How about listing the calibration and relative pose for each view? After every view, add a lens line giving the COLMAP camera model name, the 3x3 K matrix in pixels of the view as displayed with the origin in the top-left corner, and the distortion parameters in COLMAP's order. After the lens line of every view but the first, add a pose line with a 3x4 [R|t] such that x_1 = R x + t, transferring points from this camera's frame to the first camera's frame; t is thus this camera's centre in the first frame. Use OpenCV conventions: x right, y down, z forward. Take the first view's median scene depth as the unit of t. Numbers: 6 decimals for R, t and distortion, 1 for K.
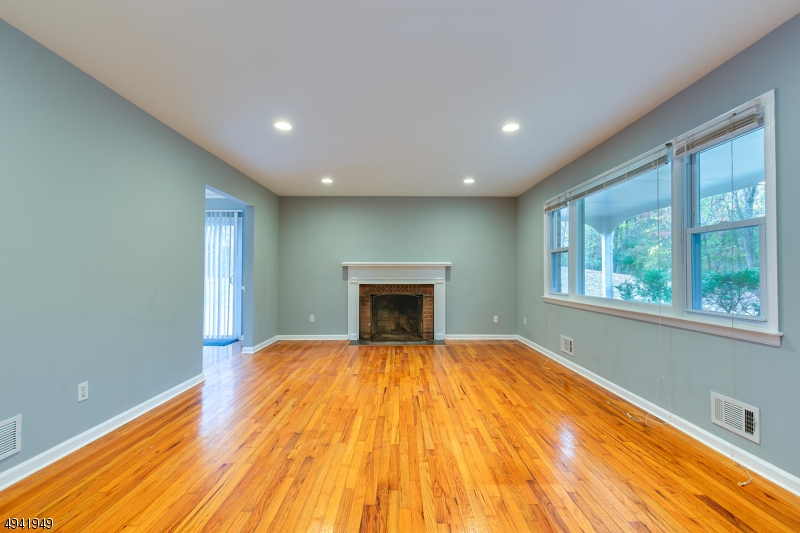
lens RADIAL K [[344.7, 0, 407.3], [0, 344.7, 269.7], [0, 0, 1]] dist [-0.000018, 0.000003]
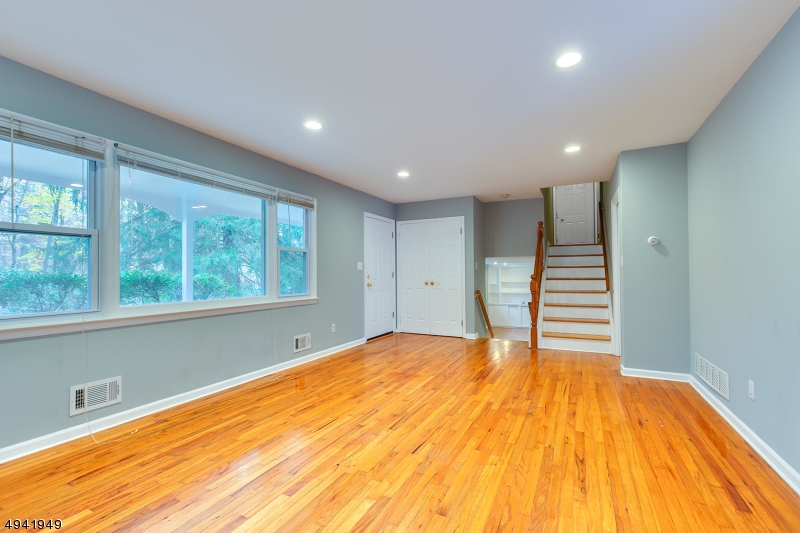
lens RADIAL K [[344.7, 0, 407.3], [0, 344.7, 269.7], [0, 0, 1]] dist [-0.000018, 0.000003]
pose [[-0.887443, 0.009183, 0.460825, -0.462071], [-0.001660, 0.999731, -0.023120, 0.027869], [-0.460914, -0.021283, -0.887190, 2.090456]]
